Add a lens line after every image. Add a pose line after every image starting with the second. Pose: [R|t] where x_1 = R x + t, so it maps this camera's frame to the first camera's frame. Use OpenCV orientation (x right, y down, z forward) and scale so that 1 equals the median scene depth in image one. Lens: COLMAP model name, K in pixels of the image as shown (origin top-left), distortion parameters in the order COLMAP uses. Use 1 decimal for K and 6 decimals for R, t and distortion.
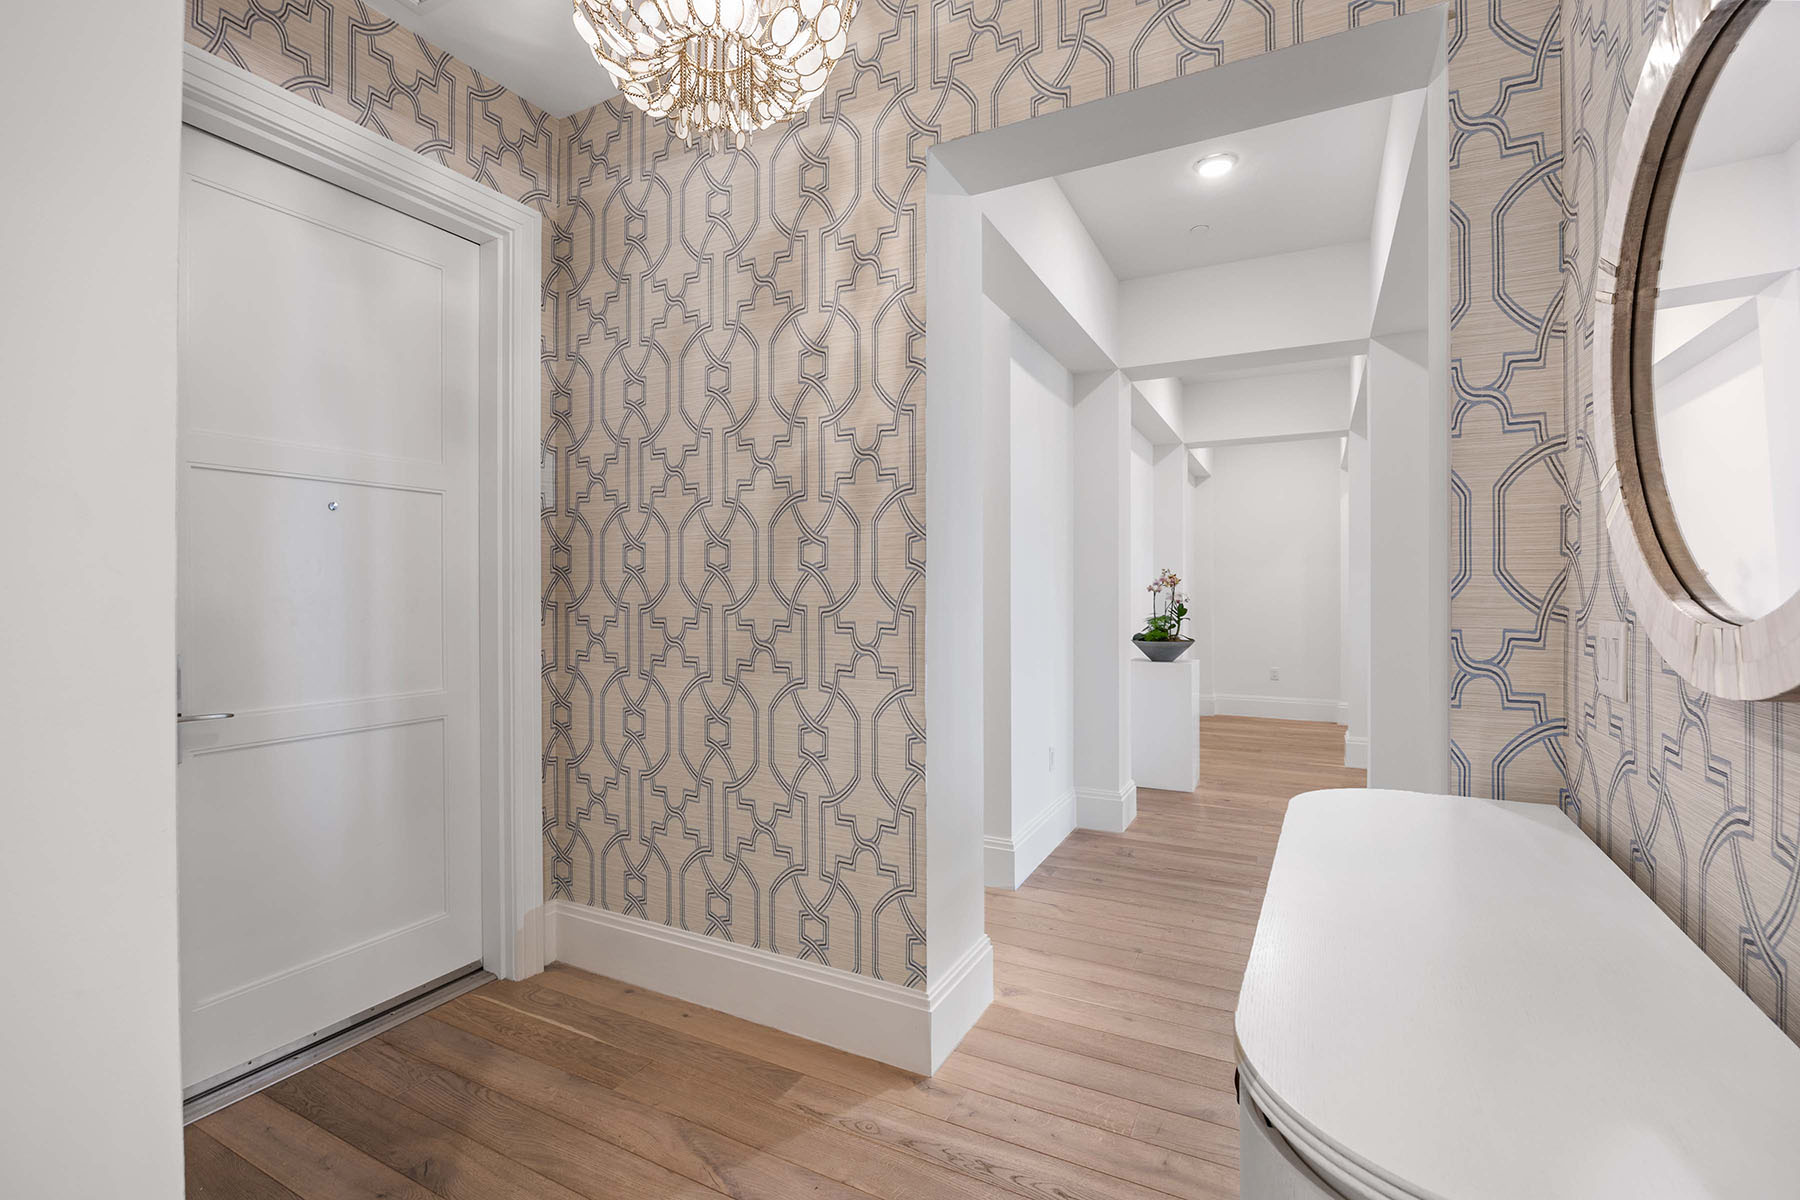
lens RADIAL K [[801.3, 0, 901.1], [0, 801.3, 589.7], [0, 0, 1]] dist [0.001024, 0.000009]
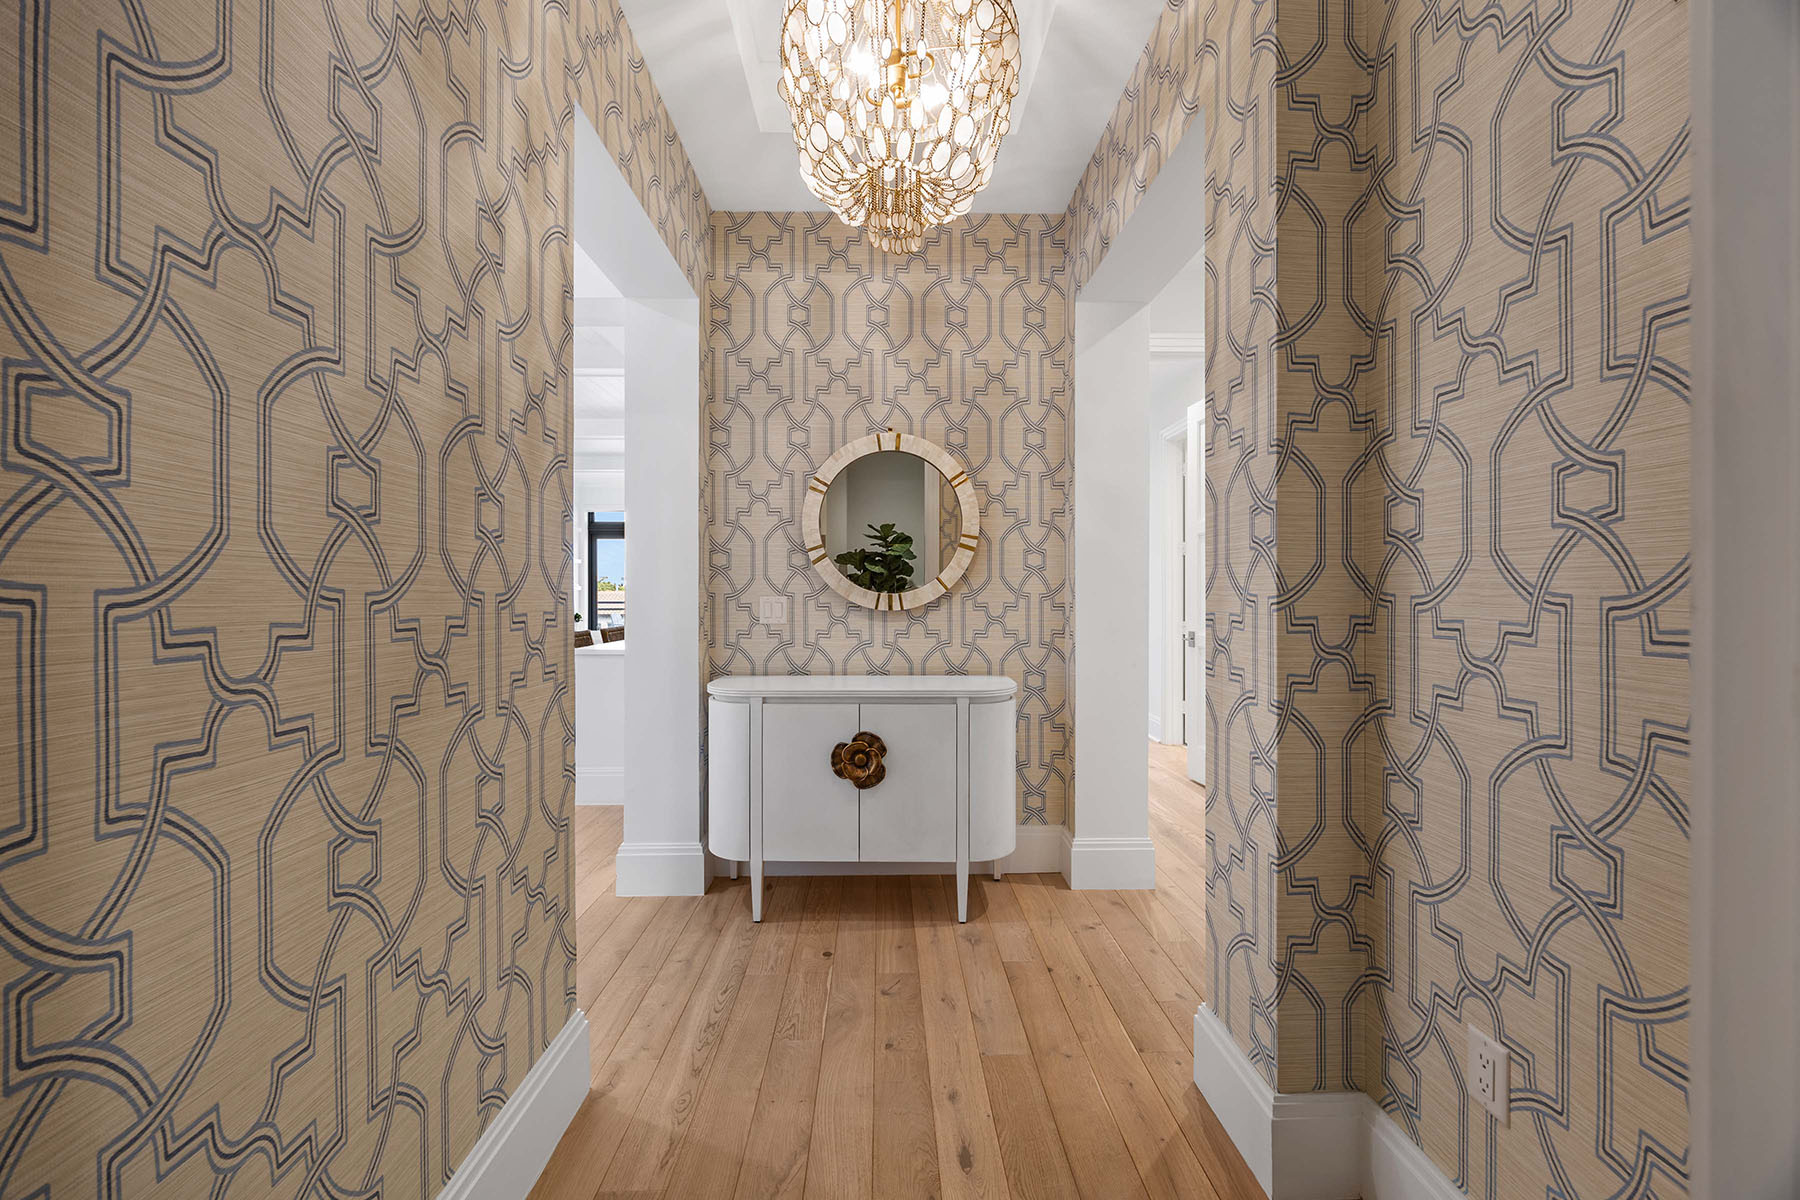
lens RADIAL K [[684.9, 0, 900.6], [0, 684.9, 595.8], [0, 0, 1]] dist [0.002434, 0.000209]
pose [[-0.484896, 0.006266, 0.874549, -0.744699], [0.005455, 0.999977, -0.004140, 0.024791], [-0.874555, 0.002763, -0.484919, 0.930528]]
